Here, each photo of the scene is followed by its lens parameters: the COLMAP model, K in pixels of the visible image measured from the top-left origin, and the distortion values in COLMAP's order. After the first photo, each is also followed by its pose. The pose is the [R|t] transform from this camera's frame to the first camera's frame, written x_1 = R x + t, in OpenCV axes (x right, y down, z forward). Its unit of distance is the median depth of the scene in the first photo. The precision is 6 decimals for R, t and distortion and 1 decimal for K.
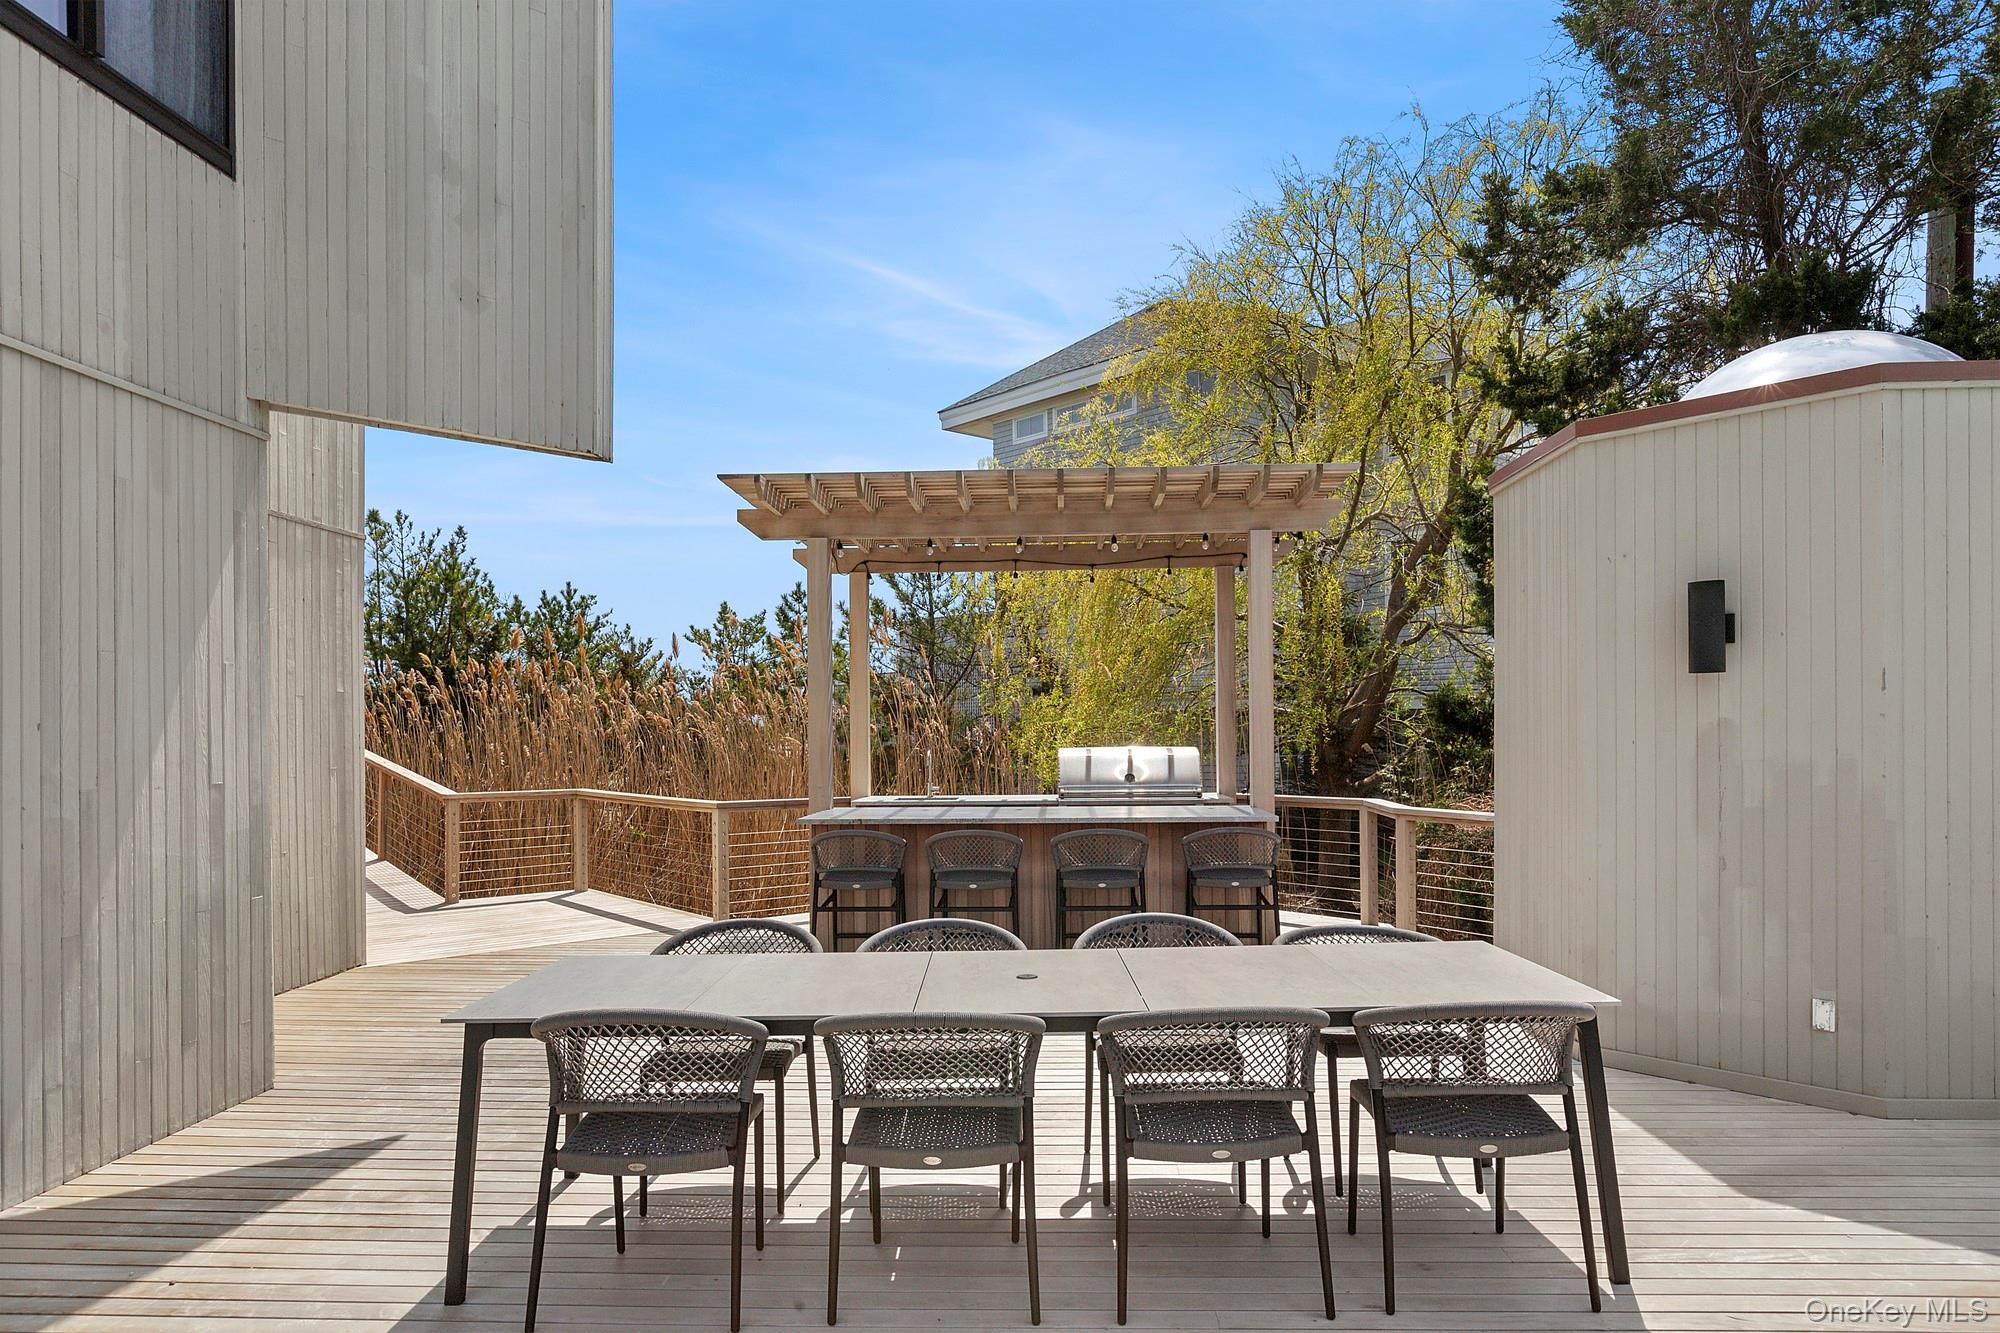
lens RADIAL K [[1247.4, 0, 998.6], [0, 1247.4, 731.2], [0, 0, 1]] dist [0.001135, 0.000364]
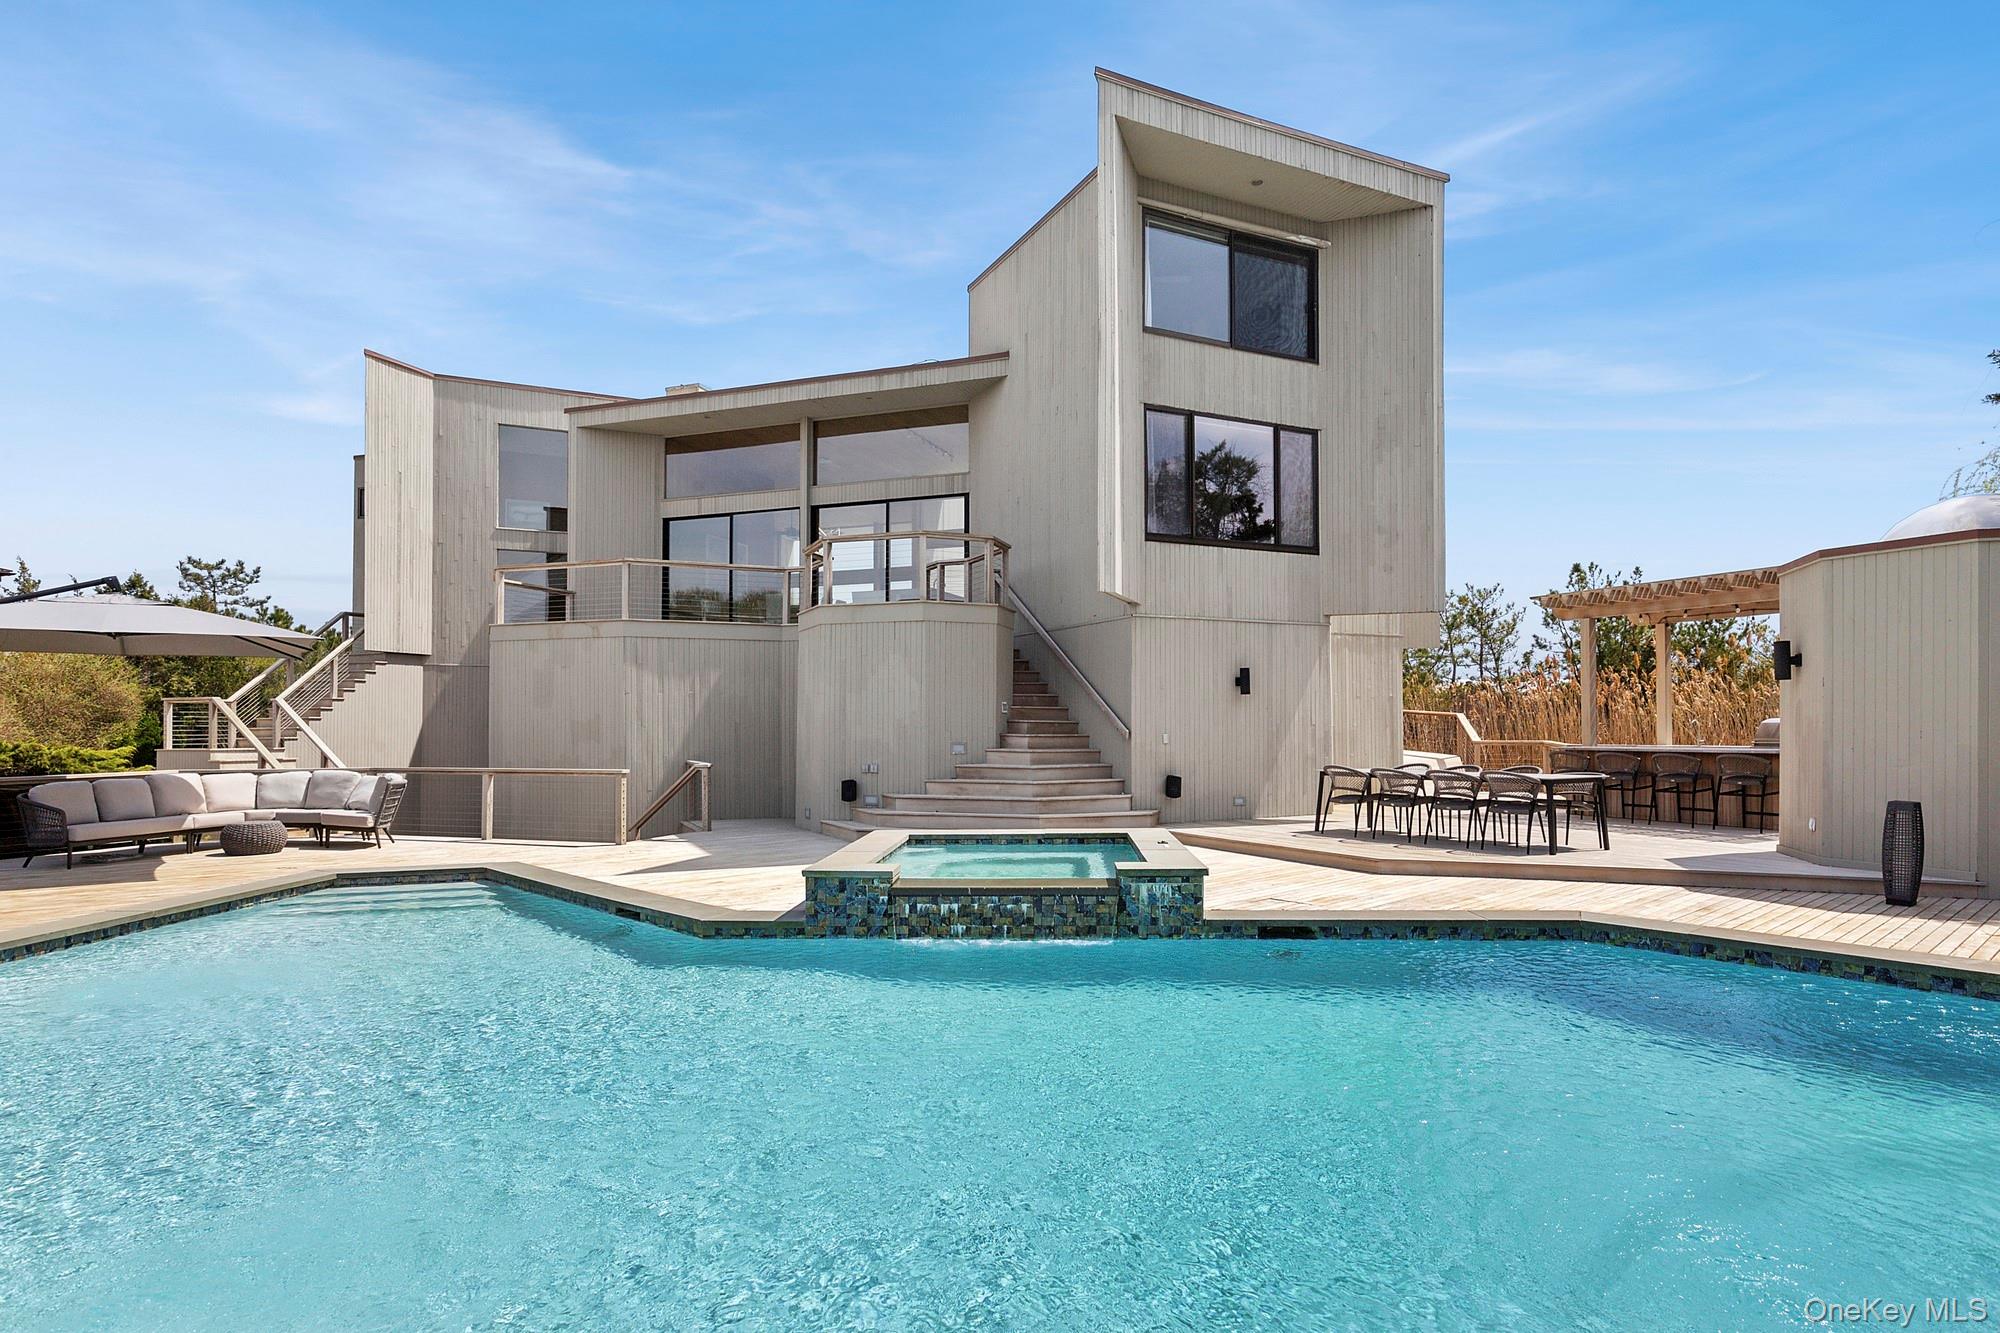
lens RADIAL K [[1074.4, 0, 996.1], [0, 1074.4, 713.1], [0, 0, 1]] dist [0.000297, 0.000060]
pose [[0.494547, -0.002438, -0.869148, 1.595921], [-0.001759, 0.999991, -0.003805, 0.023602], [0.869149, 0.003410, 0.494538, -1.316869]]
